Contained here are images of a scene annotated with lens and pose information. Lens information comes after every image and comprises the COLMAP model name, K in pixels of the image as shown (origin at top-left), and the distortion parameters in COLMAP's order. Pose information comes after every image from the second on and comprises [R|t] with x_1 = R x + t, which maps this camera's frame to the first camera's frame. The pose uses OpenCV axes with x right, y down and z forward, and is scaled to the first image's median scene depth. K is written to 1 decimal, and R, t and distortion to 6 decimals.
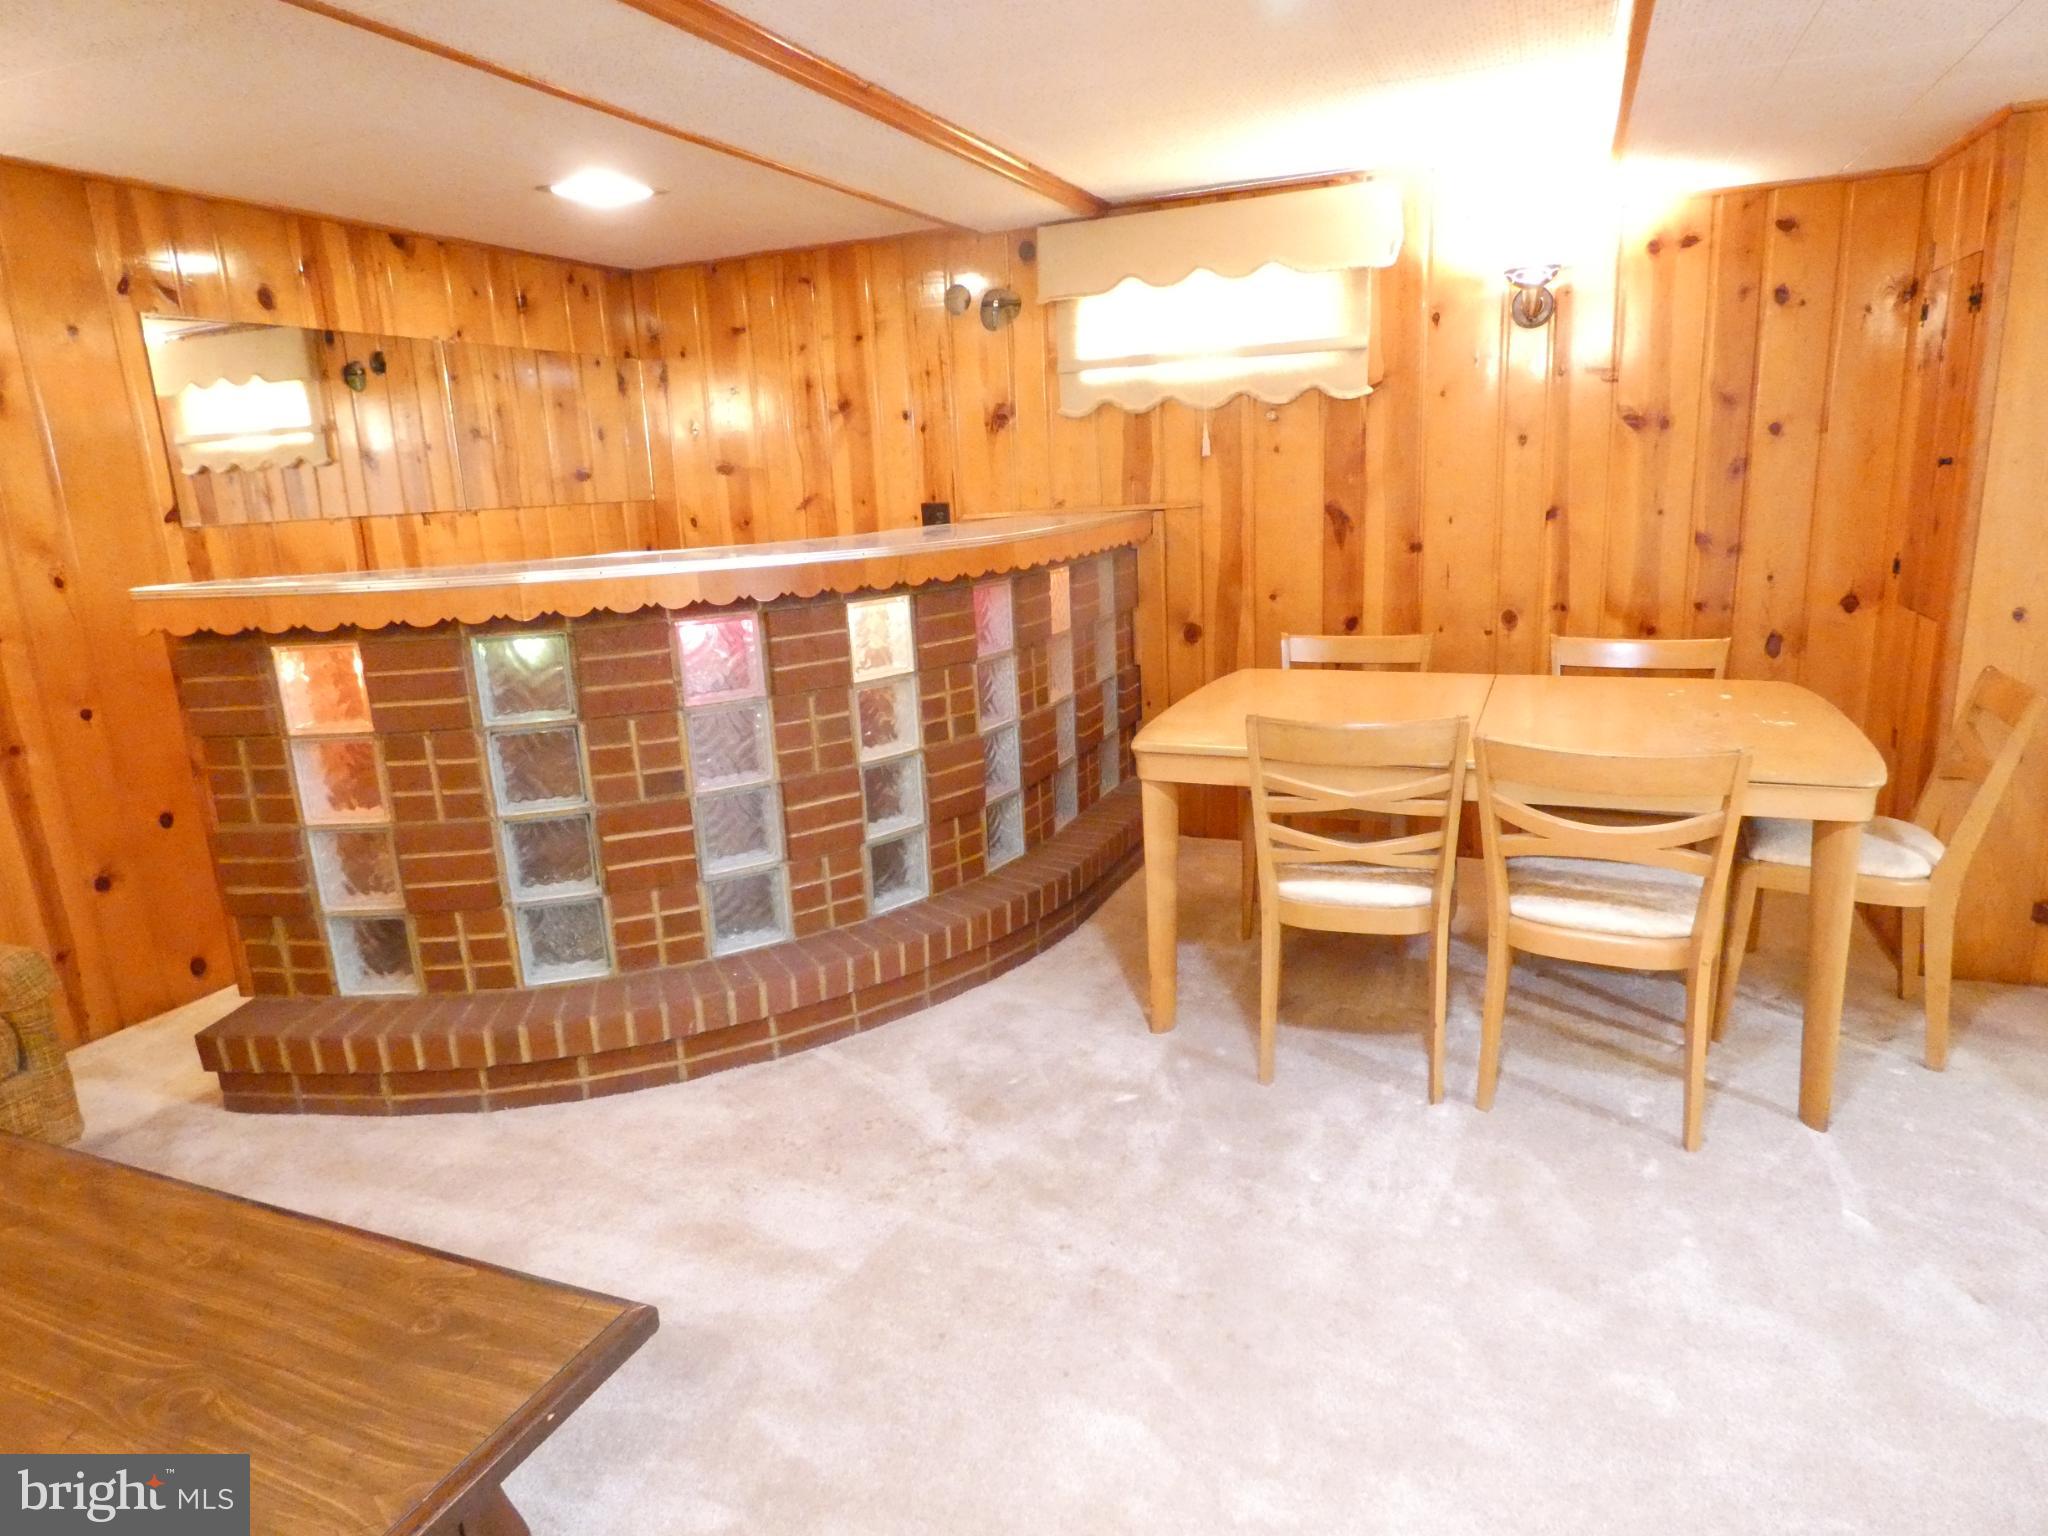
lens RADIAL K [[1223.6, 0, 1022.1], [0, 1223.6, 767.1], [0, 0, 1]] dist [-0.009008, 0.002807]
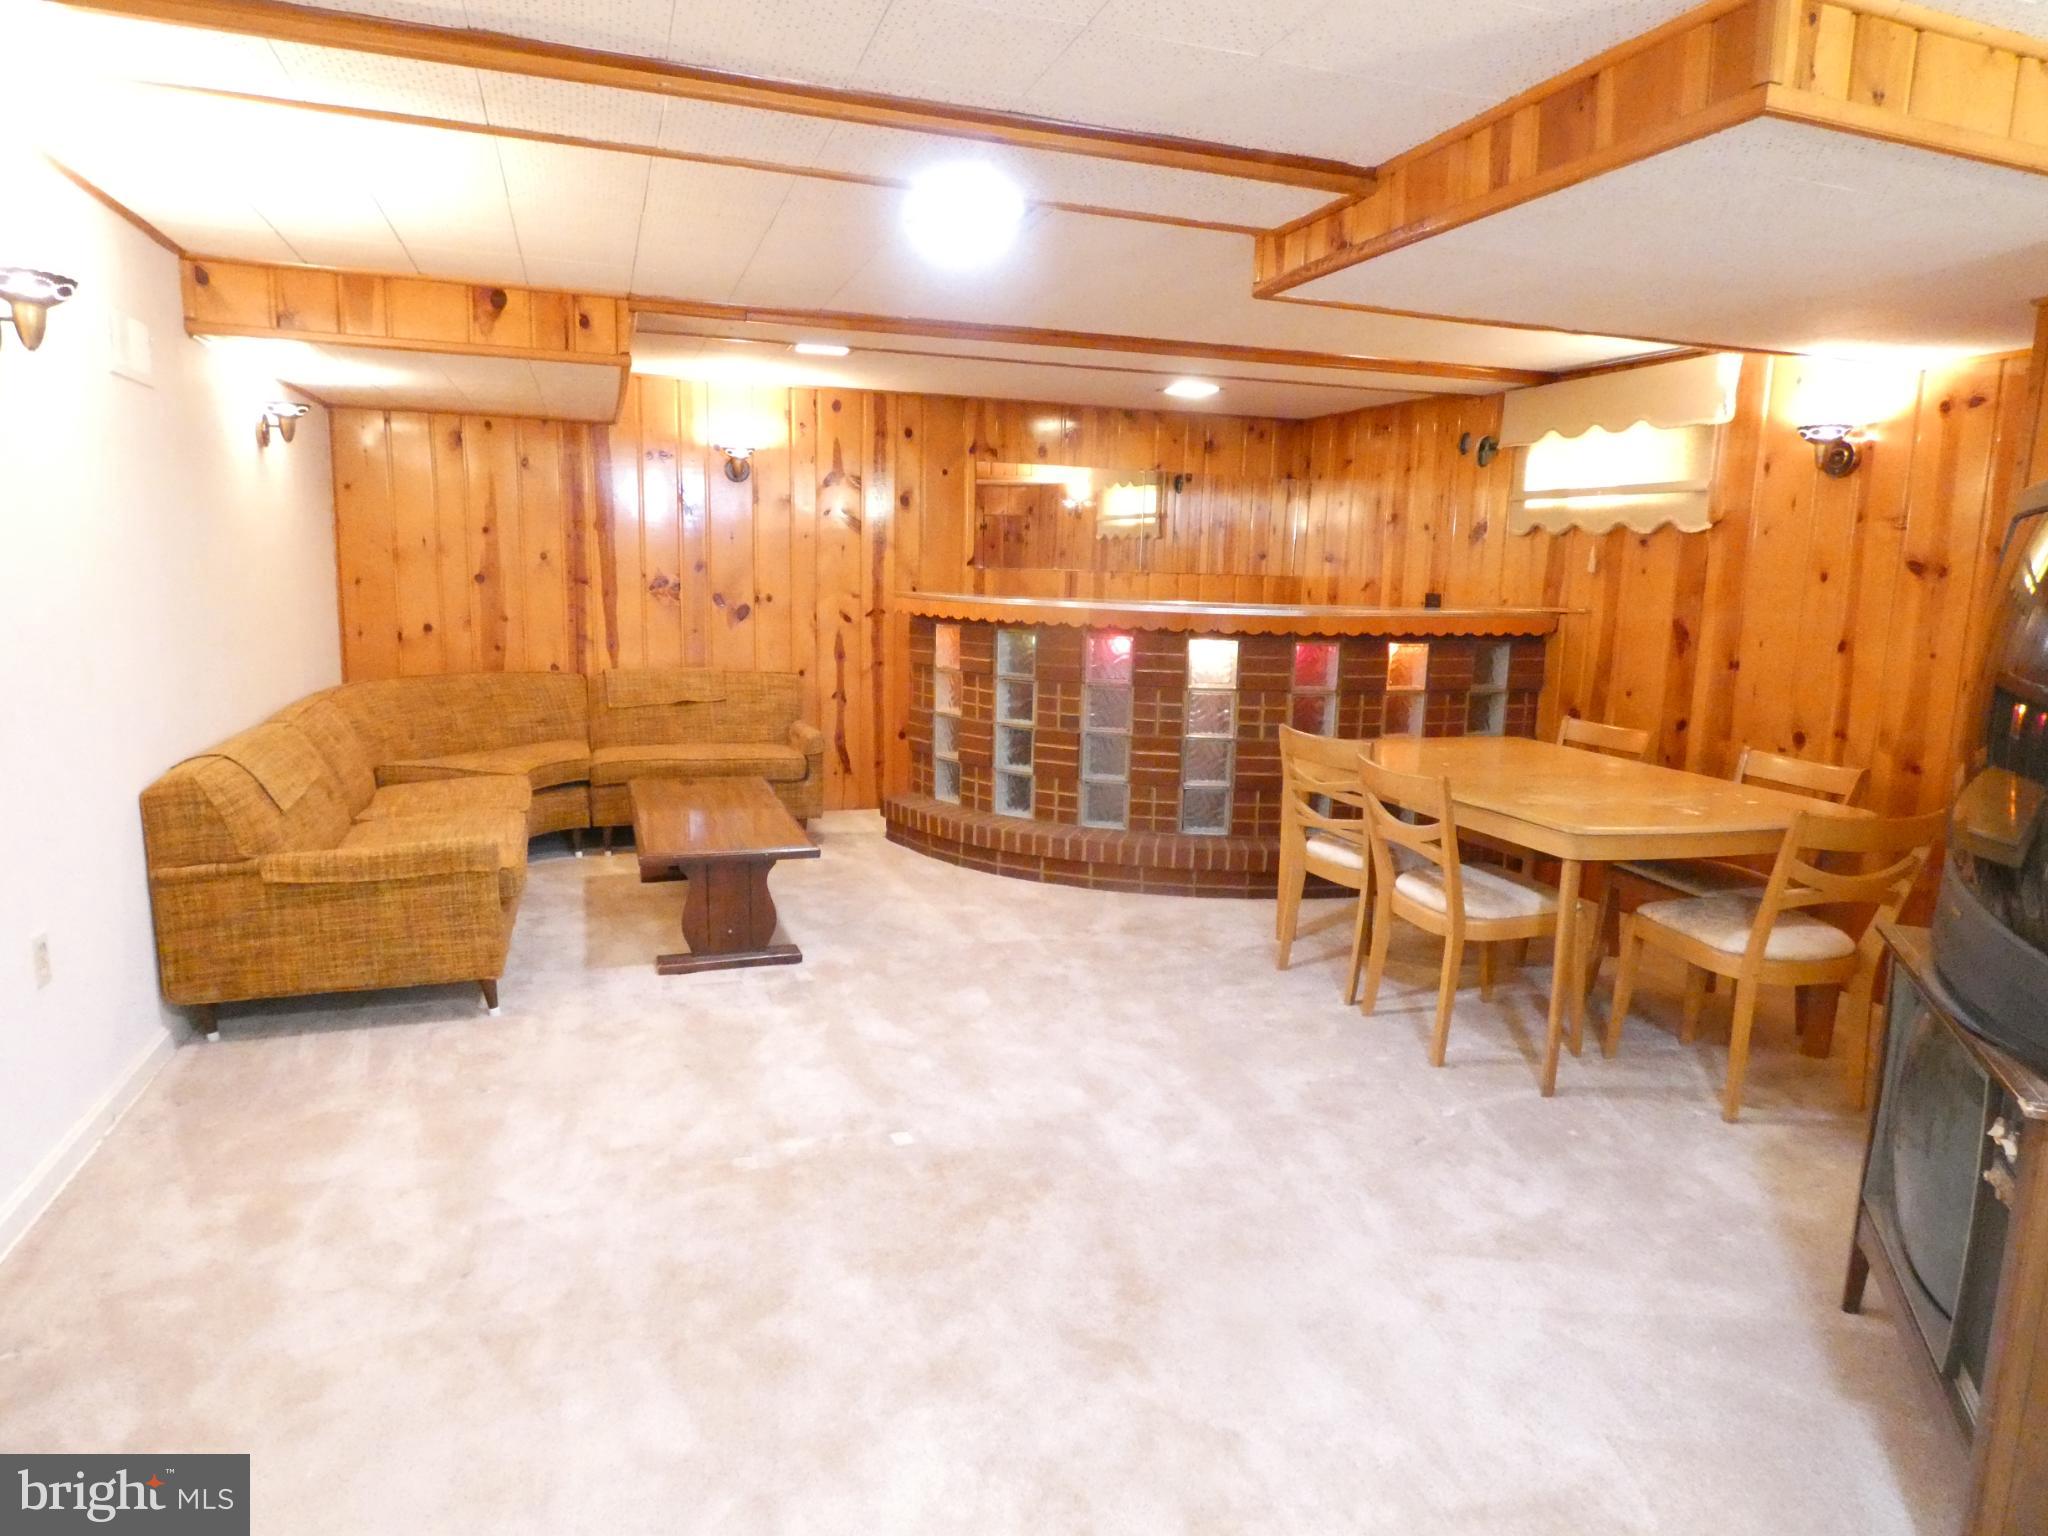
lens RADIAL K [[1223.6, 0, 1030.5], [0, 1223.6, 765.2], [0, 0, 1]] dist [-0.009008, 0.002807]
pose [[0.673581, 0.184883, -0.715617, 0.744378], [-0.228799, 0.972809, 0.035970, 0.018207], [0.702809, 0.139503, 0.697566, -0.234772]]
